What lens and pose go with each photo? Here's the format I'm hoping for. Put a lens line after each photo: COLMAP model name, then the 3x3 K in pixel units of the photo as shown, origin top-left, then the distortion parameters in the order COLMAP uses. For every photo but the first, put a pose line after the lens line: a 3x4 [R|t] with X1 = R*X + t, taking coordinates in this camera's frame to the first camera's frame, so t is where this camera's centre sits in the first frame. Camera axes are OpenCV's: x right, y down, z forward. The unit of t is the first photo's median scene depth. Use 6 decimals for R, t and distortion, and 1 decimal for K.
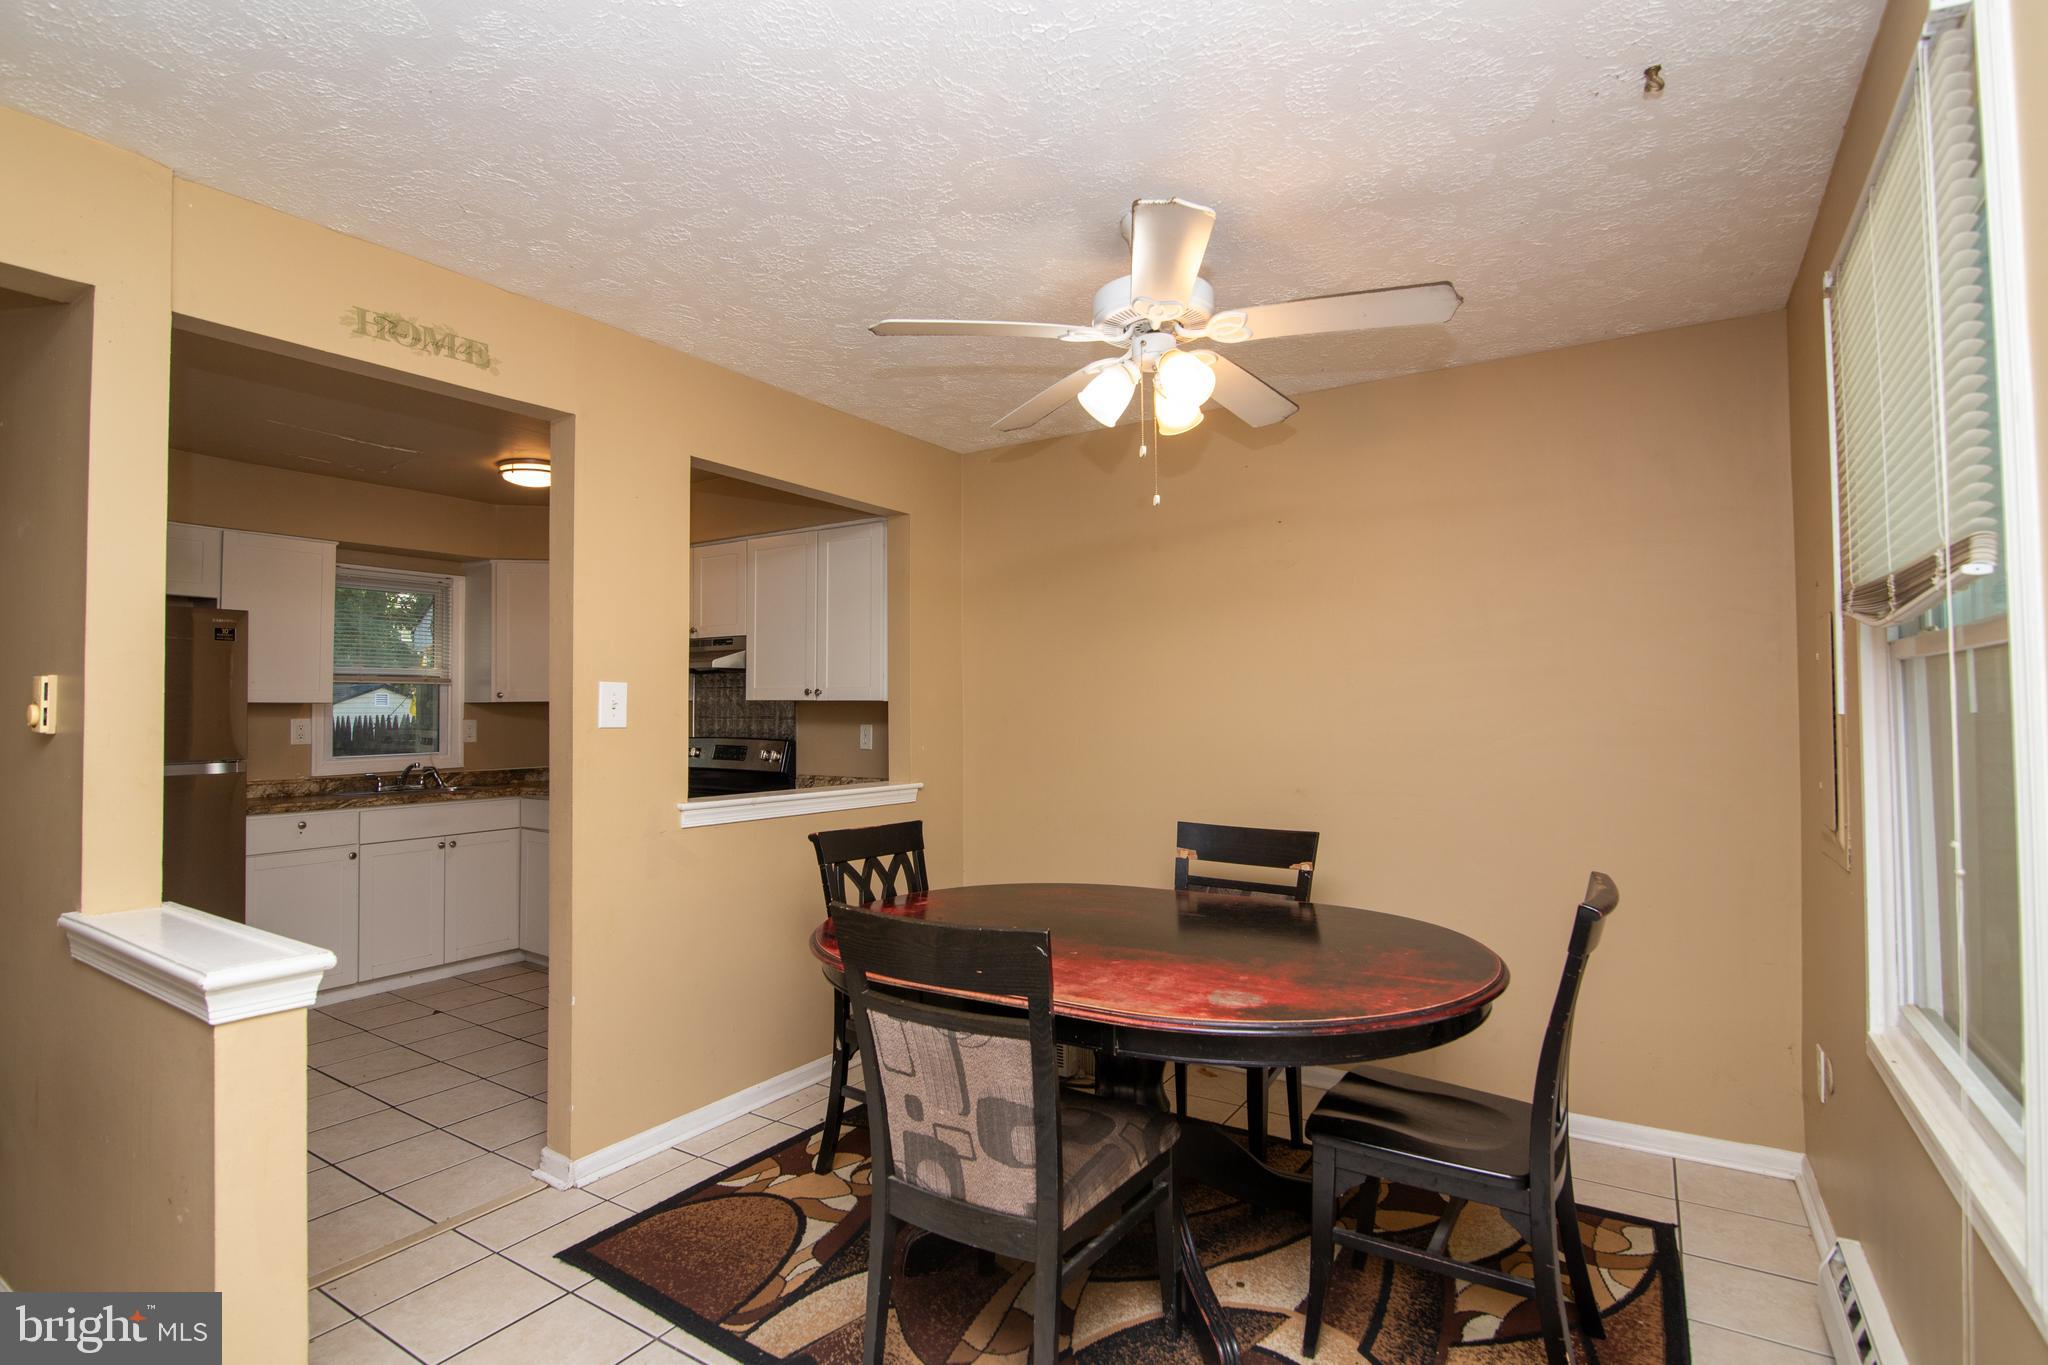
lens RADIAL K [[976.9, 0, 1024.0], [0, 976.9, 682.5], [0, 0, 1]] dist [-0.015877, -0.000566]
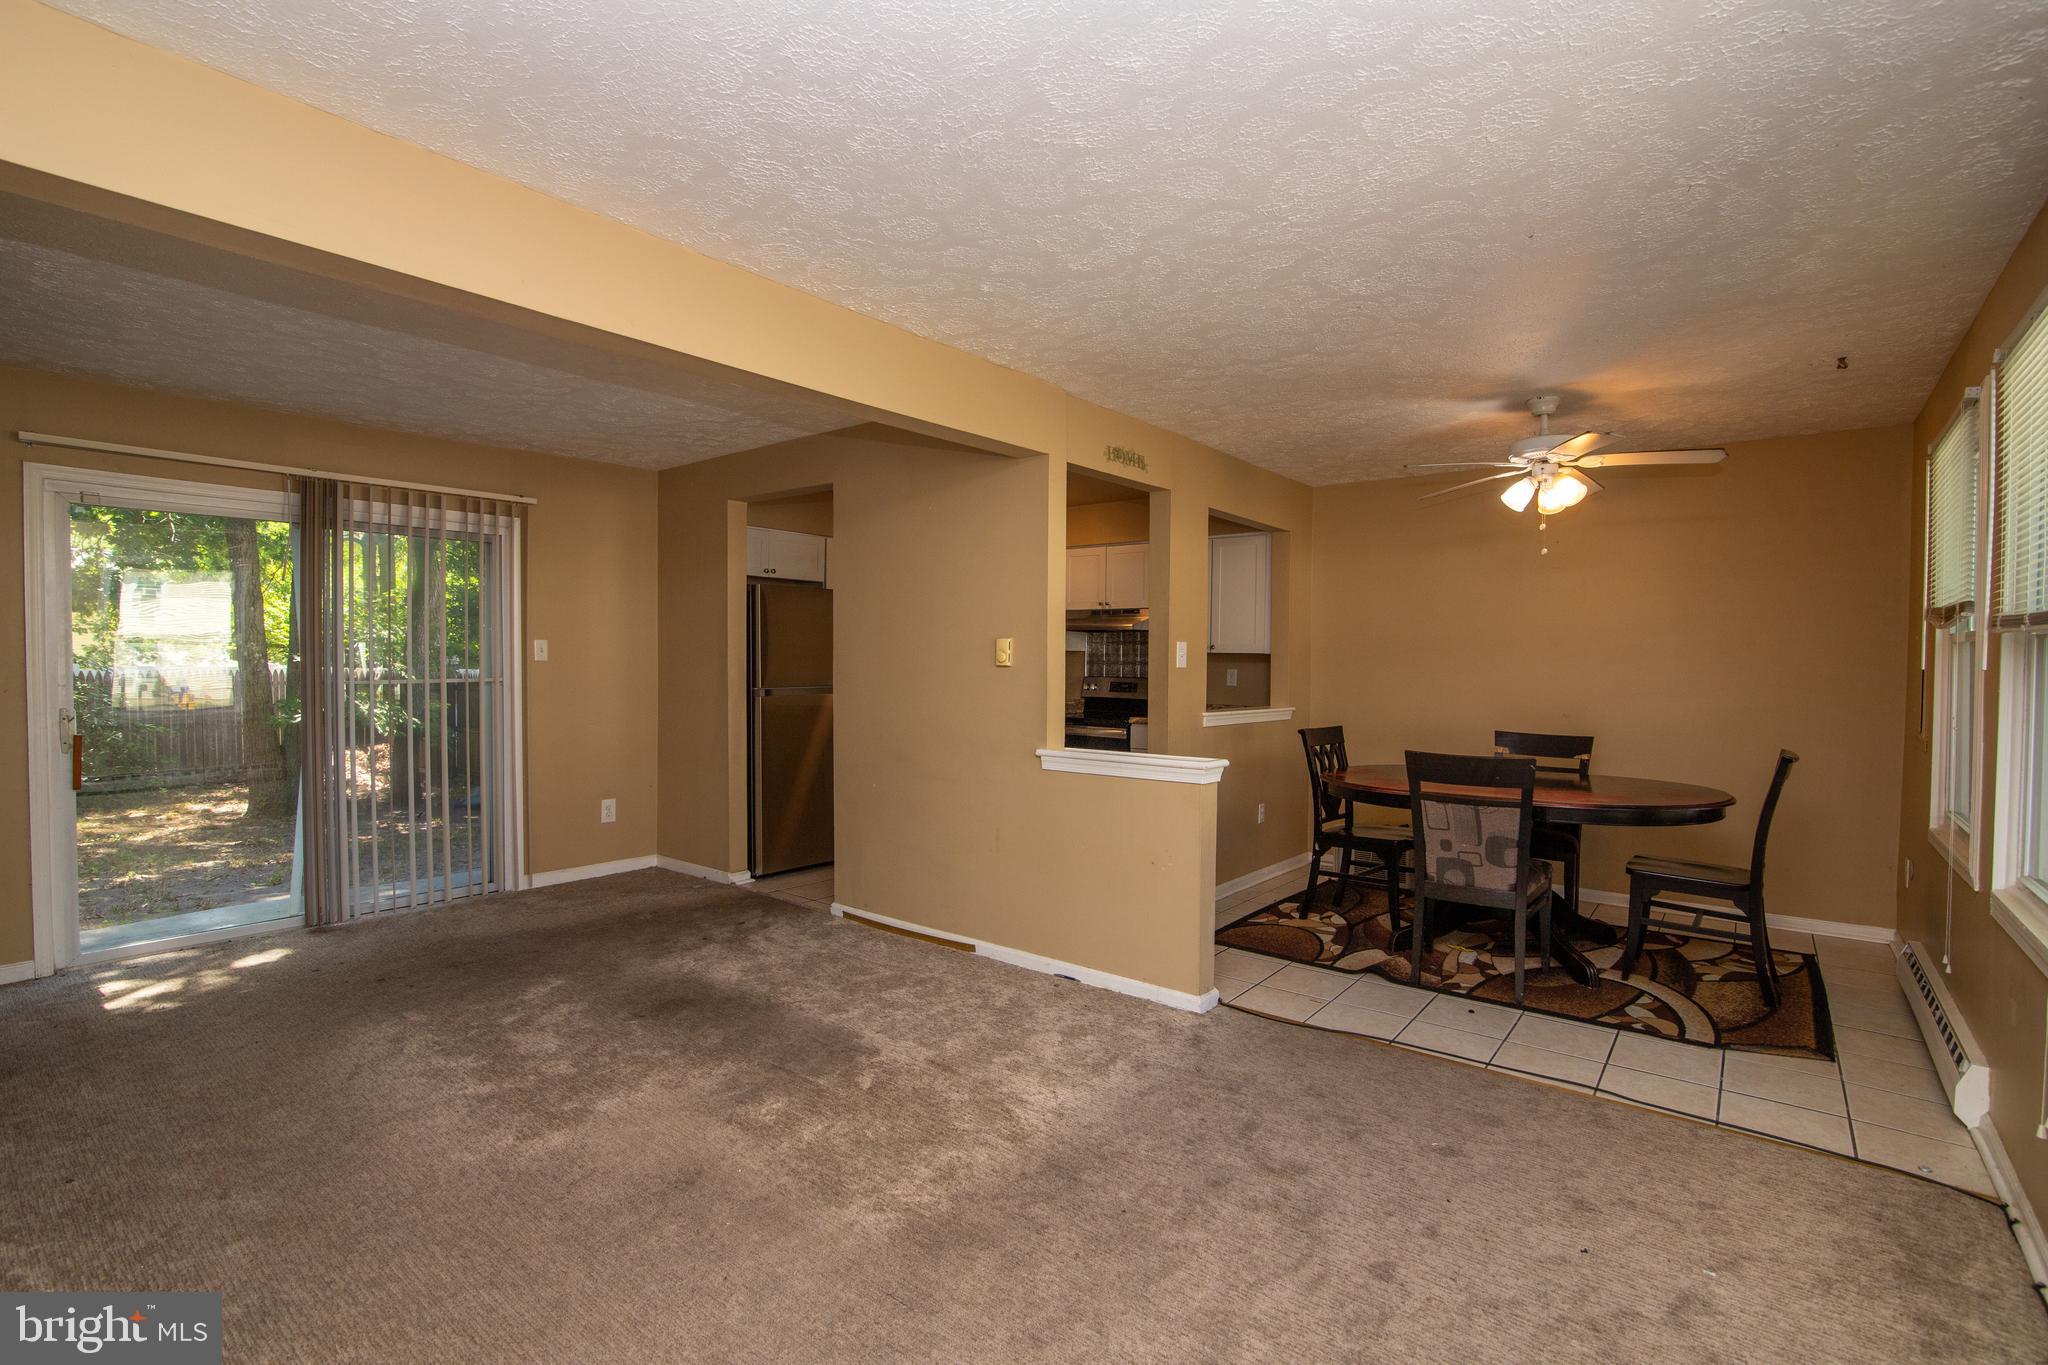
lens RADIAL K [[952.9, 0, 1024.0], [0, 952.9, 682.5], [0, 0, 1]] dist [-0.010381, -0.000100]
pose [[0.995372, 0.015888, -0.094776, -0.497903], [-0.010906, 0.998543, 0.052852, -0.013679], [0.095478, -0.051574, 0.994095, -0.680088]]
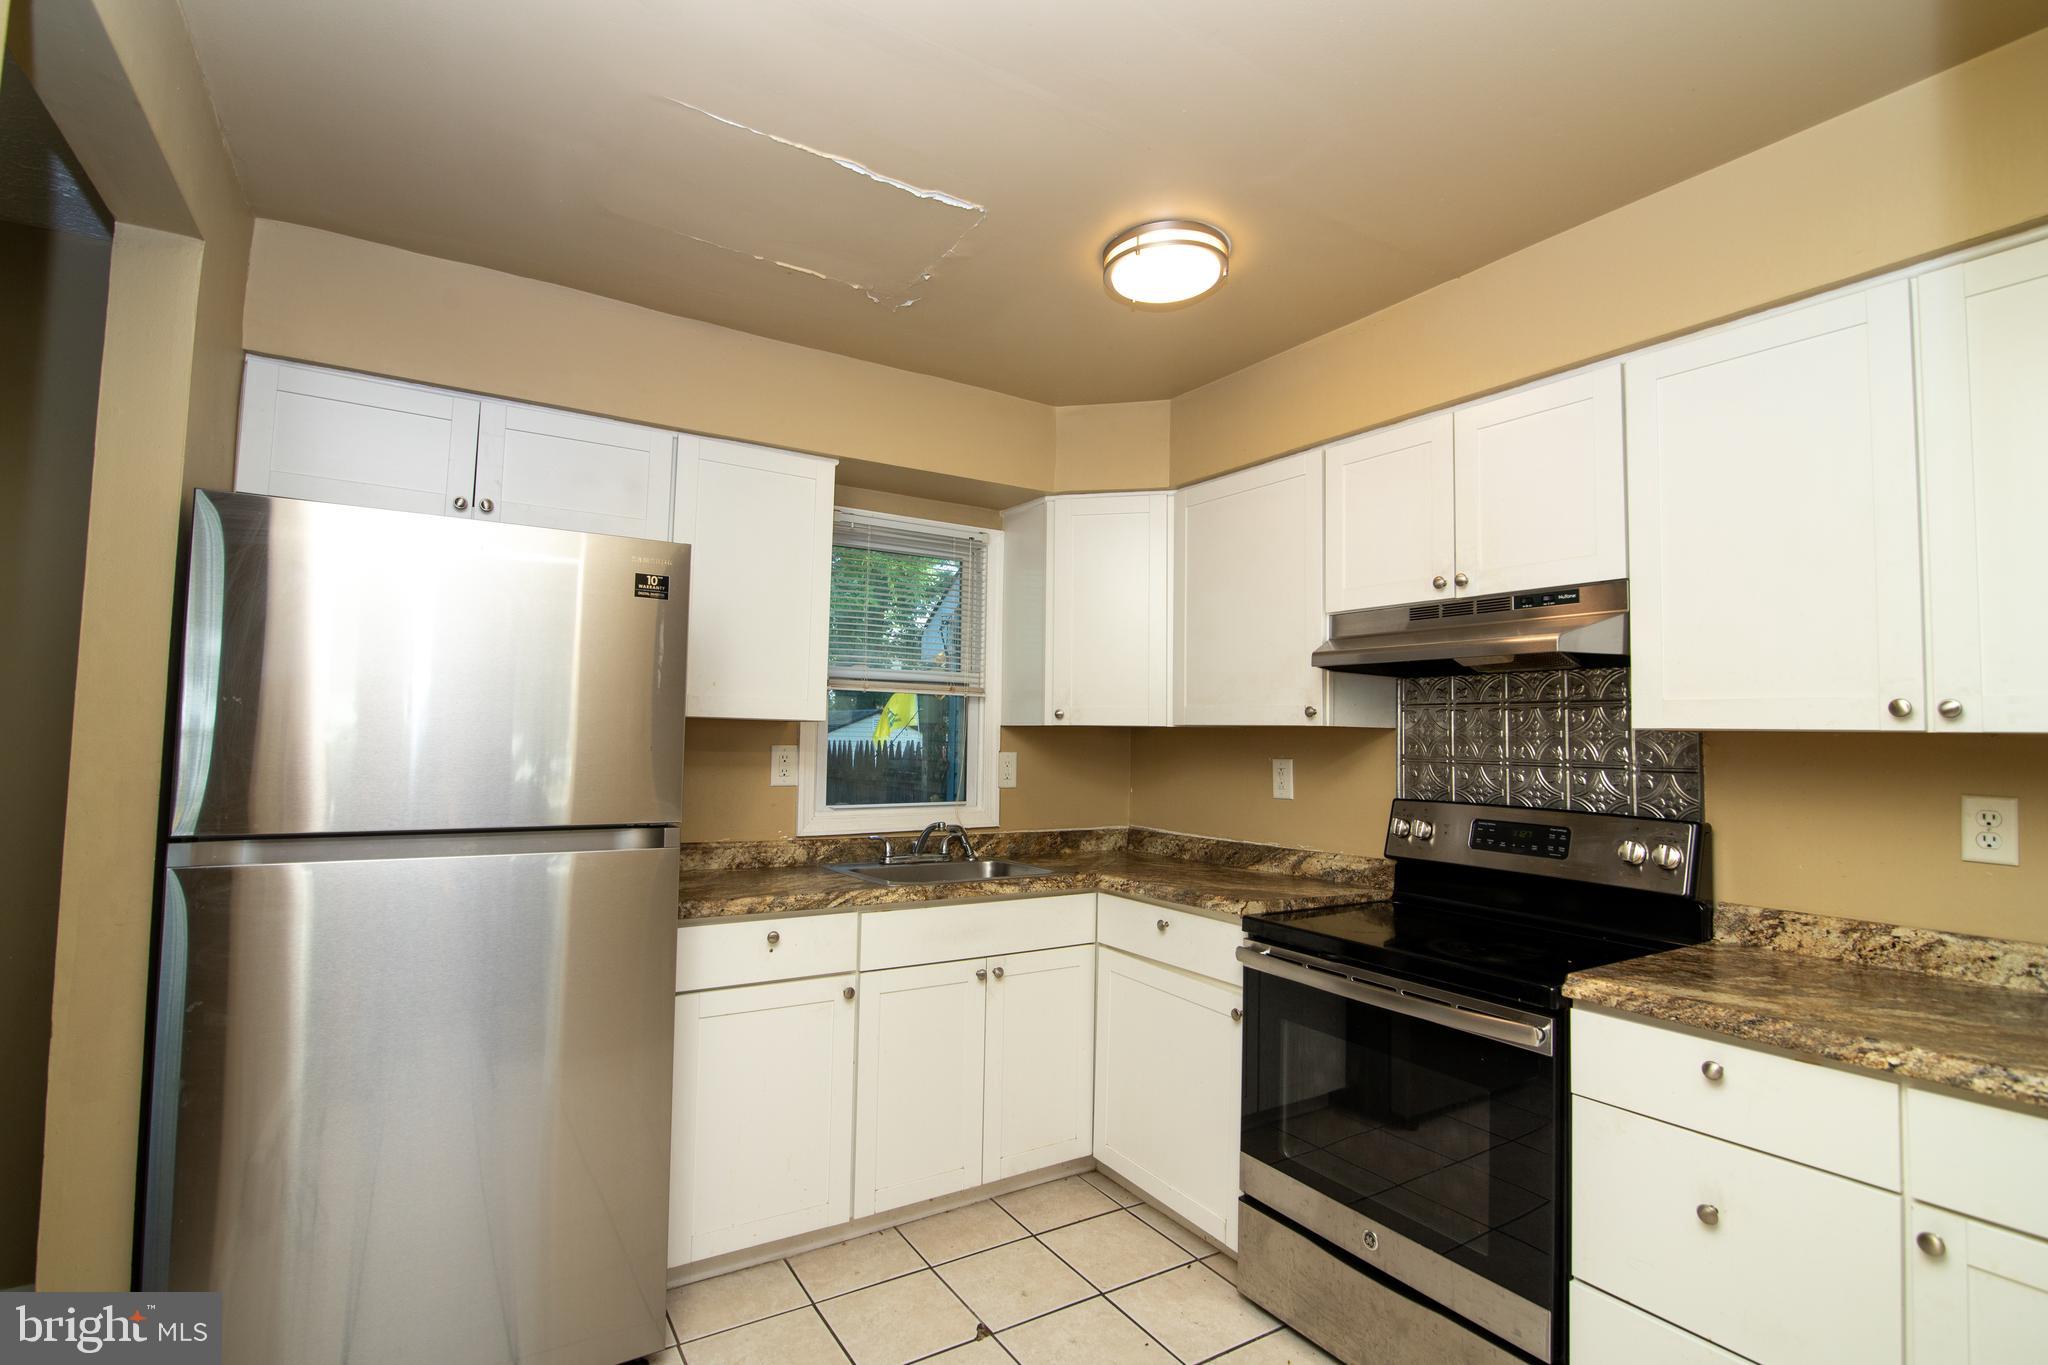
lens RADIAL K [[952.9, 0, 1024.0], [0, 952.9, 682.5], [0, 0, 1]] dist [-0.010381, -0.000100]
pose [[0.908667, -0.002366, -0.417516, -0.517899], [-0.012072, 0.999417, -0.031937, 0.021092], [0.417348, 0.034060, 0.908108, 0.750050]]
